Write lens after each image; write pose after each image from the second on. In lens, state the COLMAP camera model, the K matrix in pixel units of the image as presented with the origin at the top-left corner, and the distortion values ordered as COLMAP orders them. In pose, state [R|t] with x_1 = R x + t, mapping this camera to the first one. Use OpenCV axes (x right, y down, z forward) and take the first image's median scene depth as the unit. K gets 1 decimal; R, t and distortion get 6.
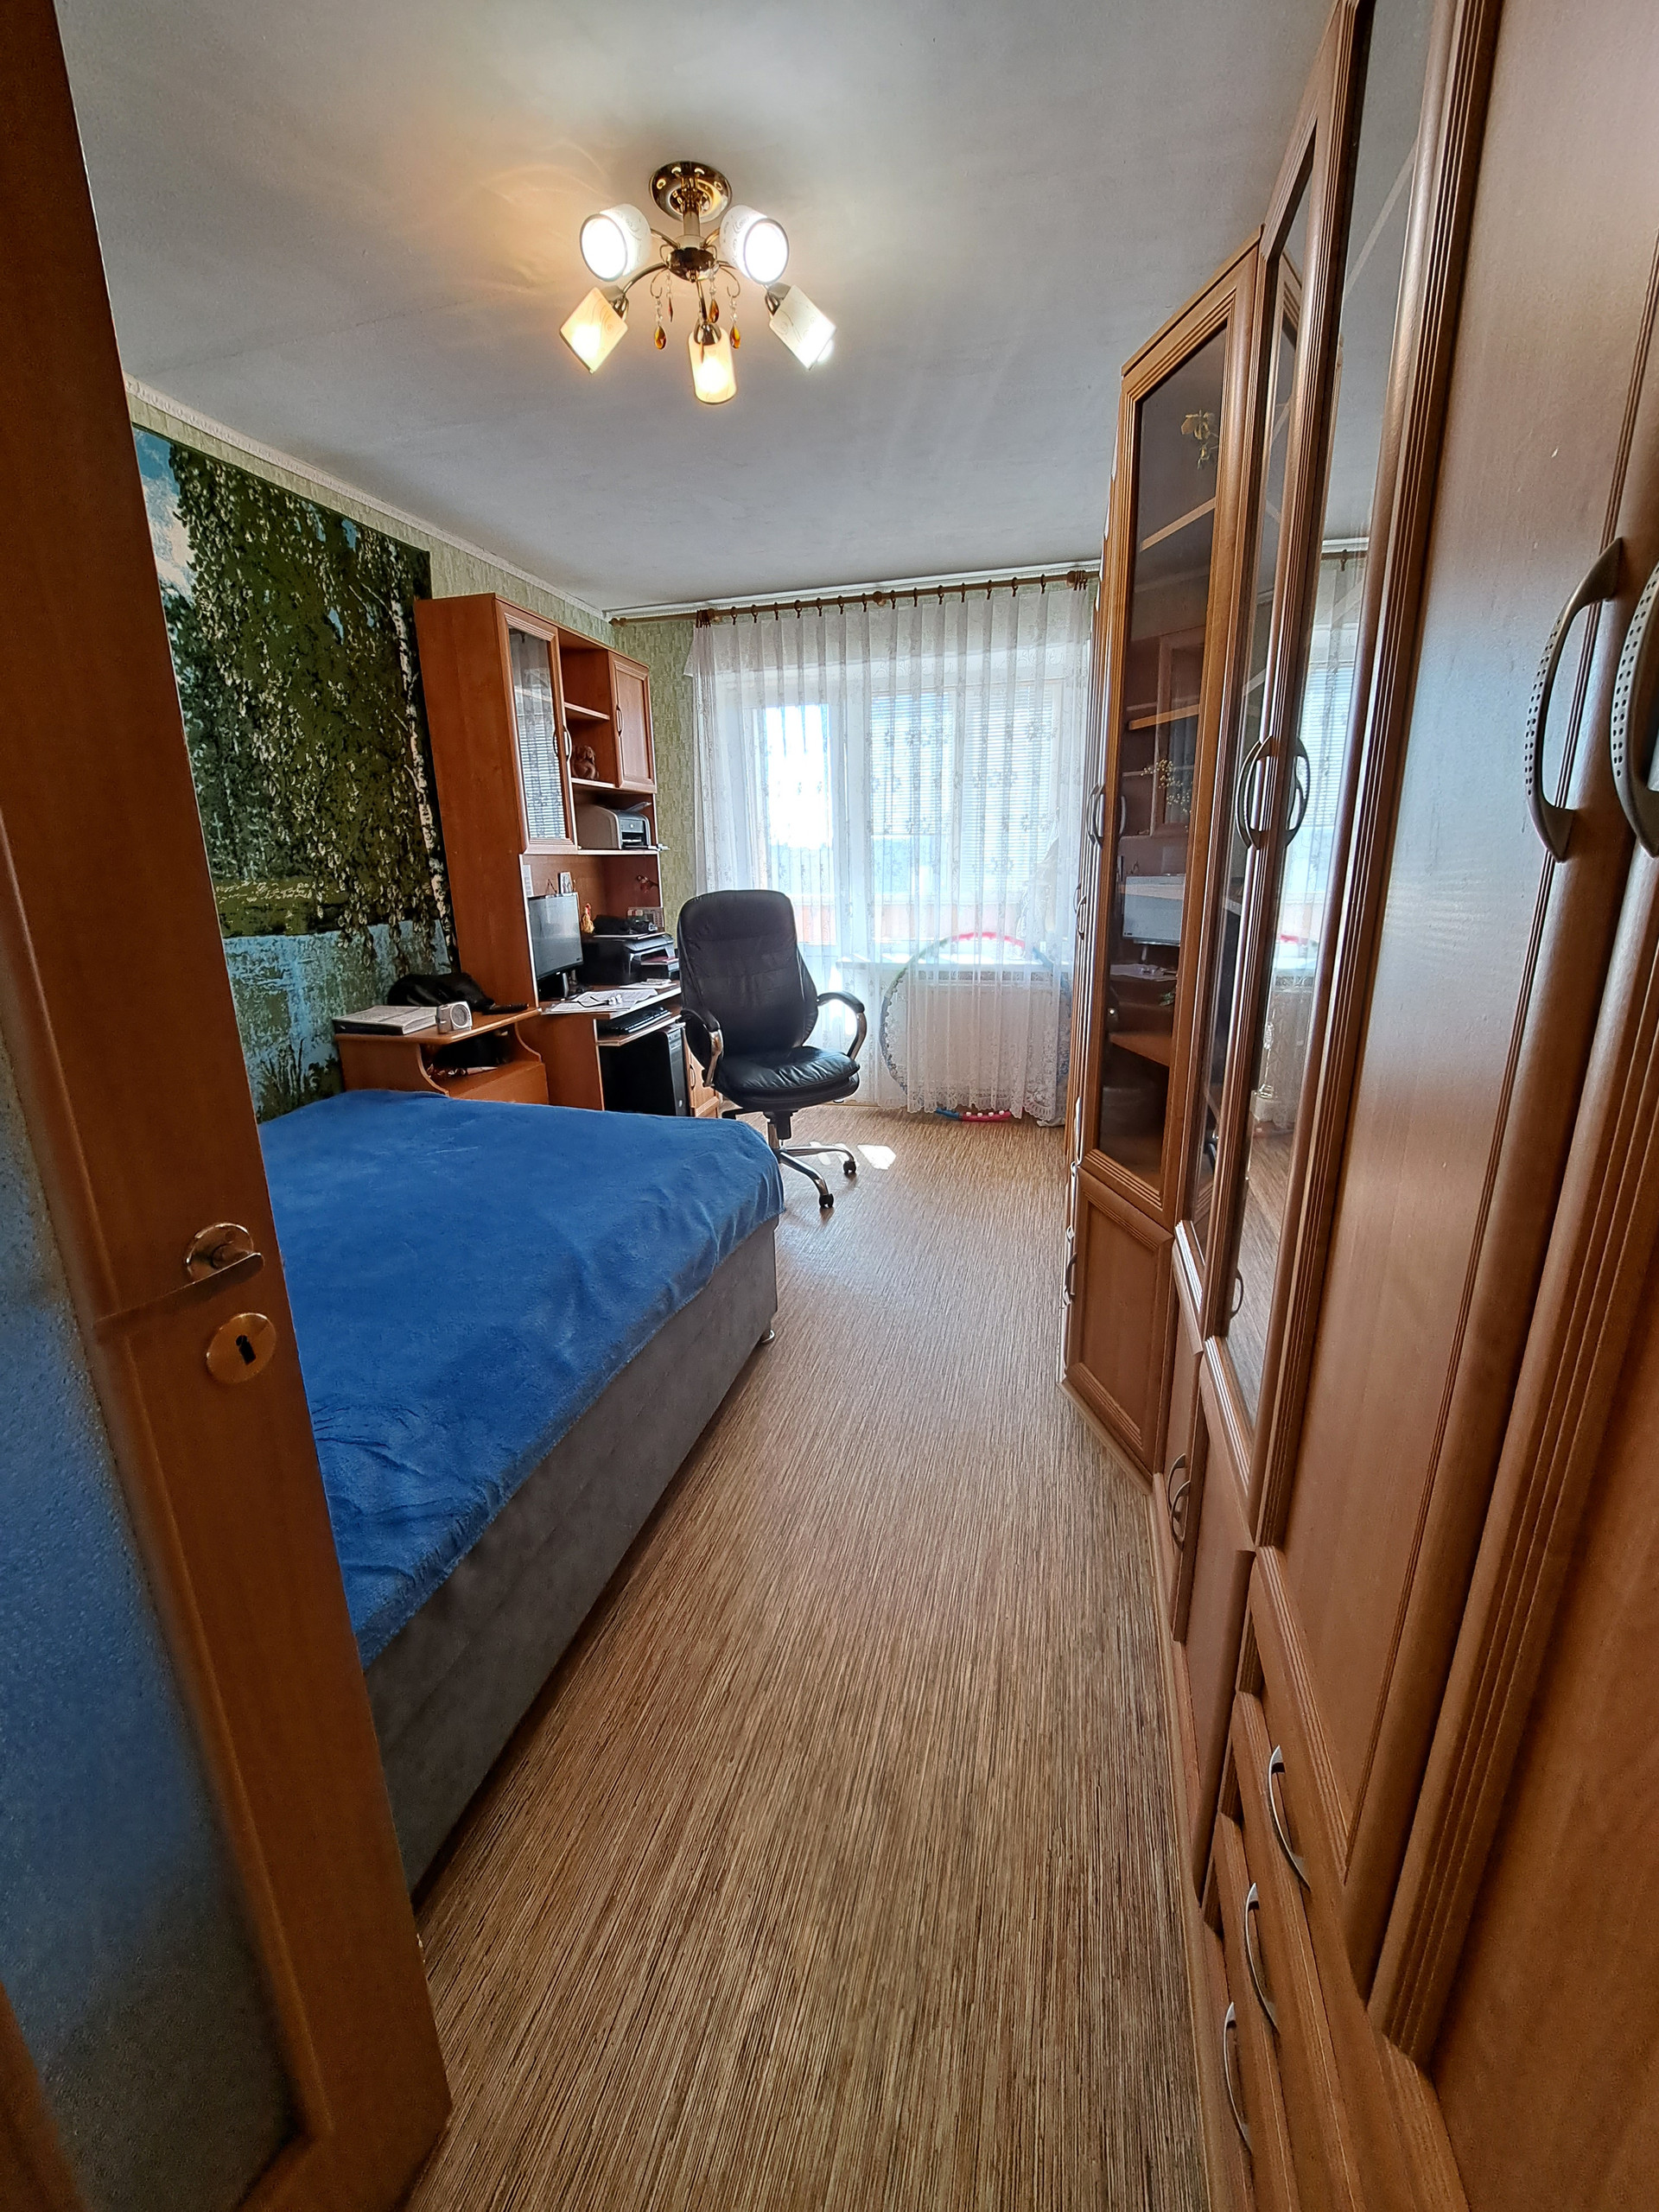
lens RADIAL K [[896.0, 0, 821.4], [0, 896.0, 1095.9], [0, 0, 1]] dist [-0.002584, -0.000128]
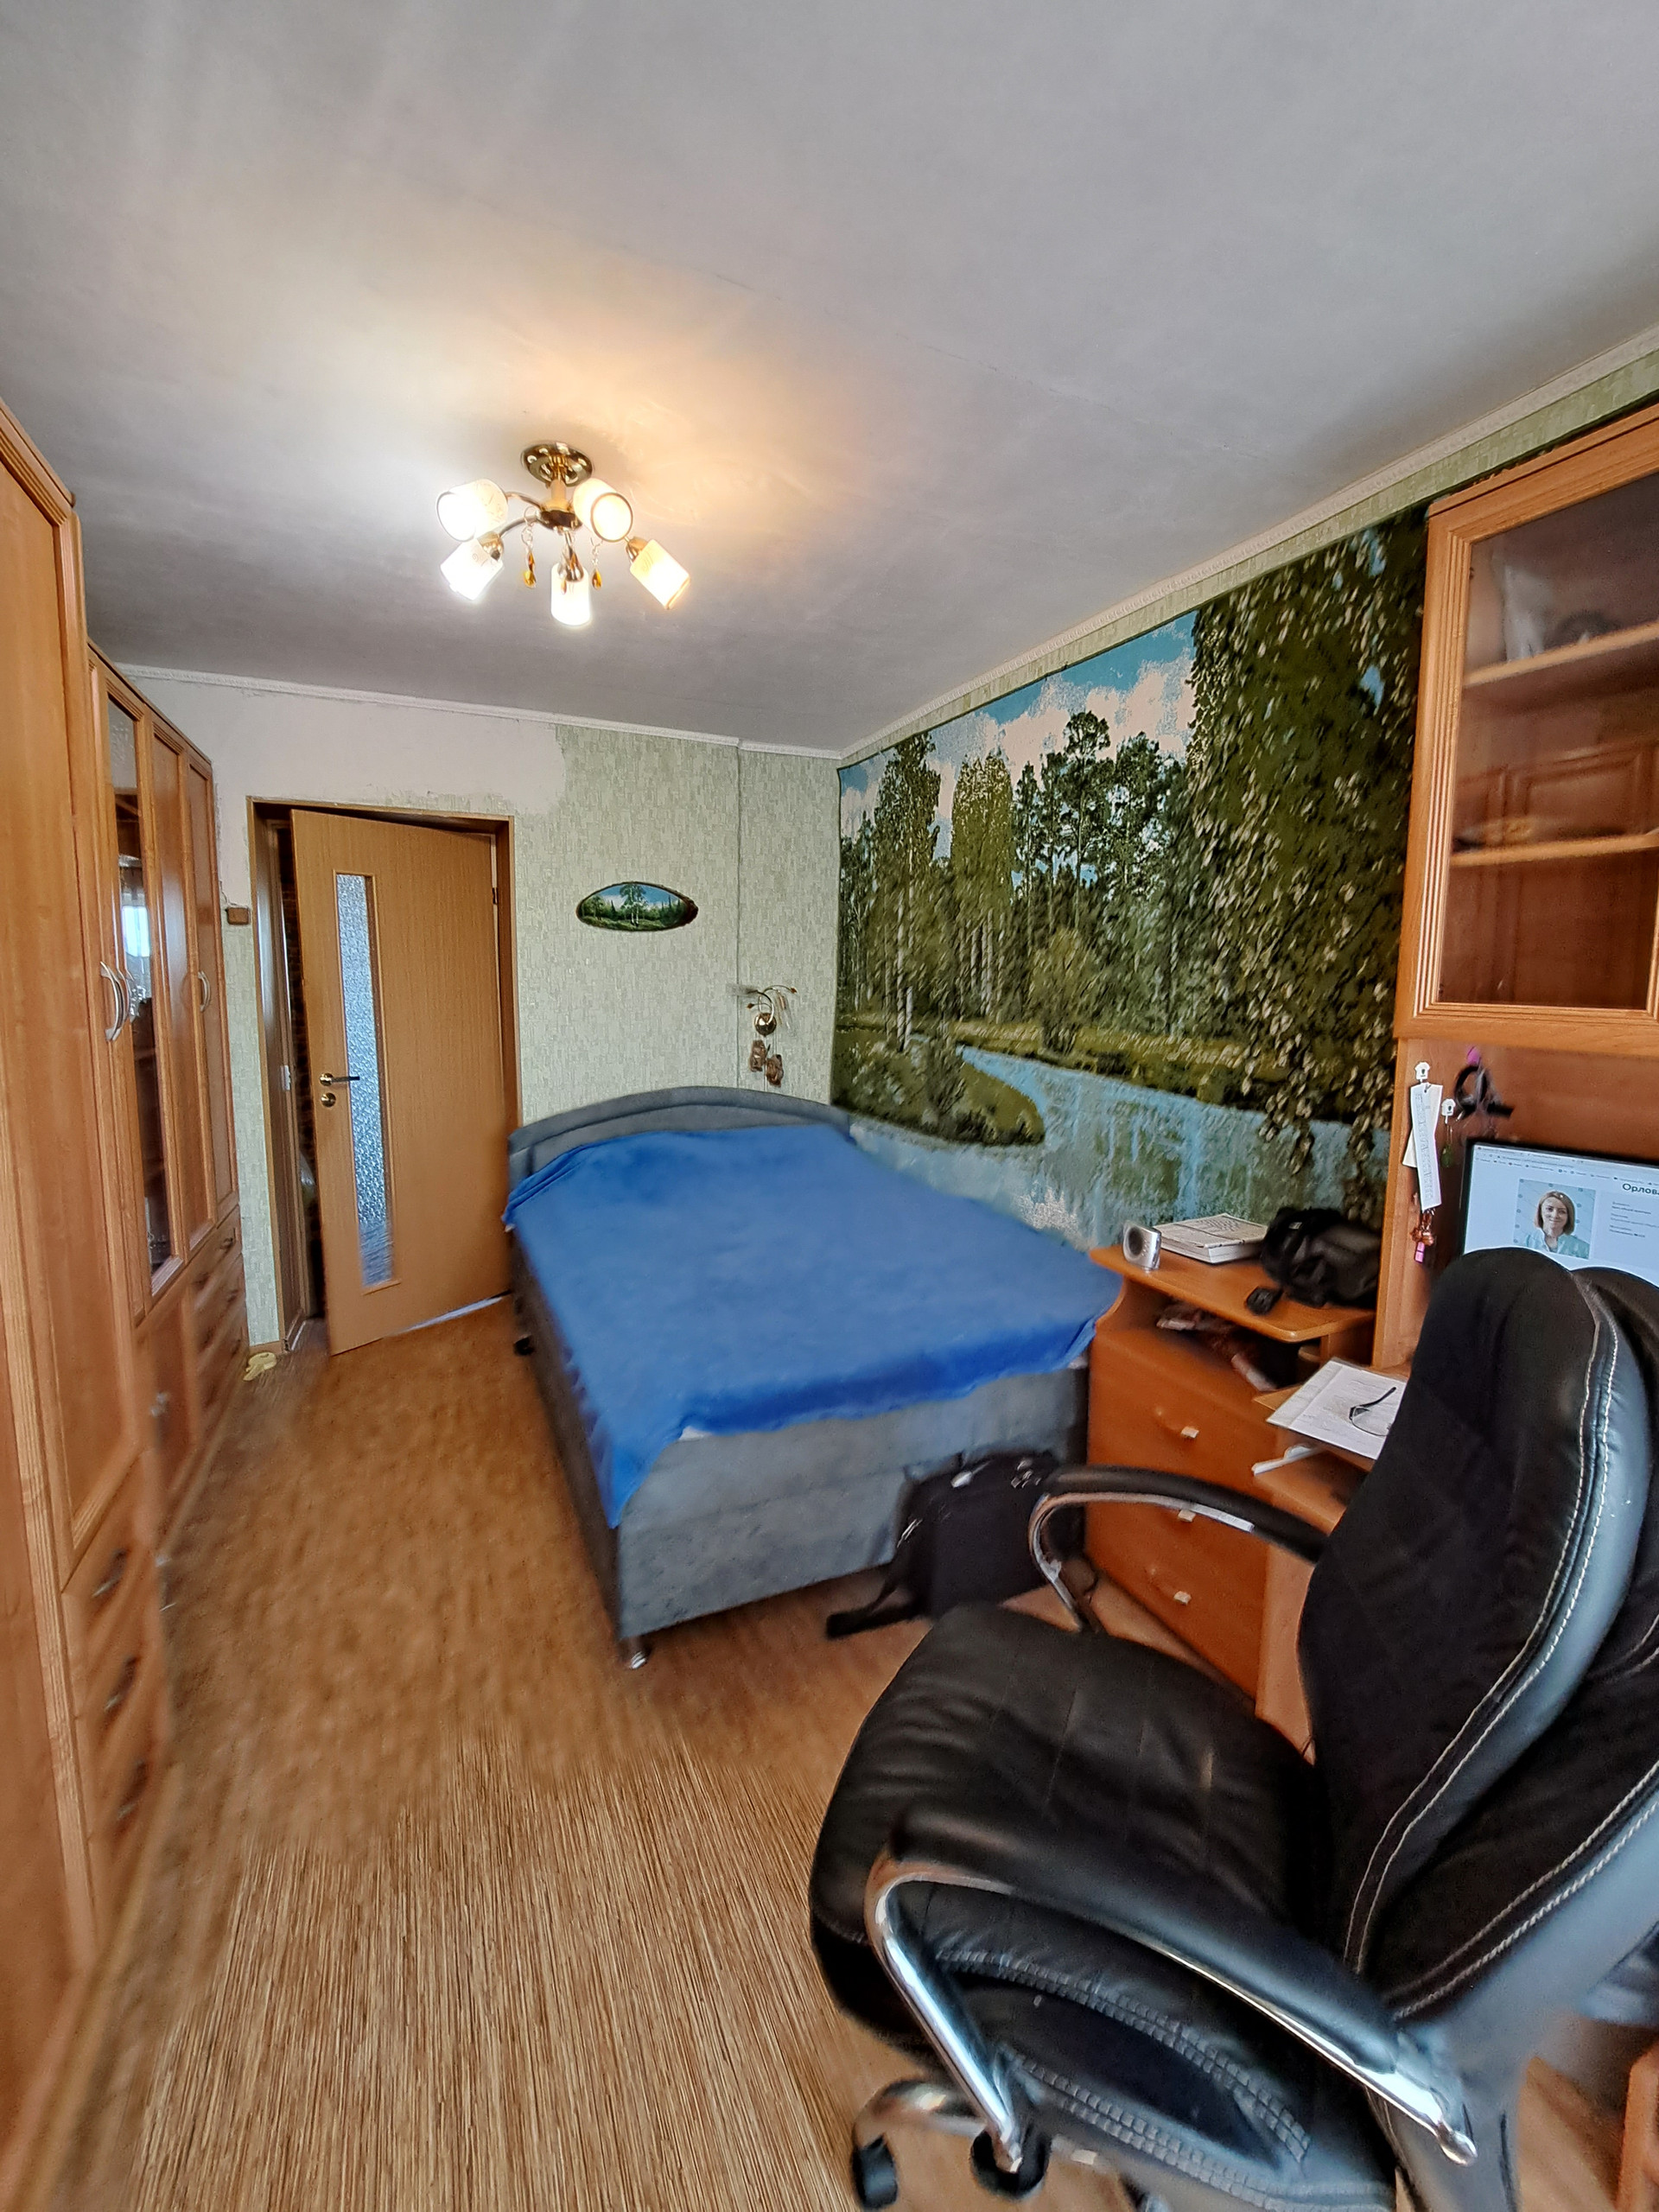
lens RADIAL K [[896.0, 0, 808.1], [0, 896.0, 1100.7], [0, 0, 1]] dist [-0.002584, -0.000128]
pose [[-0.767631, 0.100524, -0.632959, 0.250615], [-0.163000, 0.924524, 0.344510, -0.424389], [0.619817, 0.367629, -0.693307, 1.386489]]
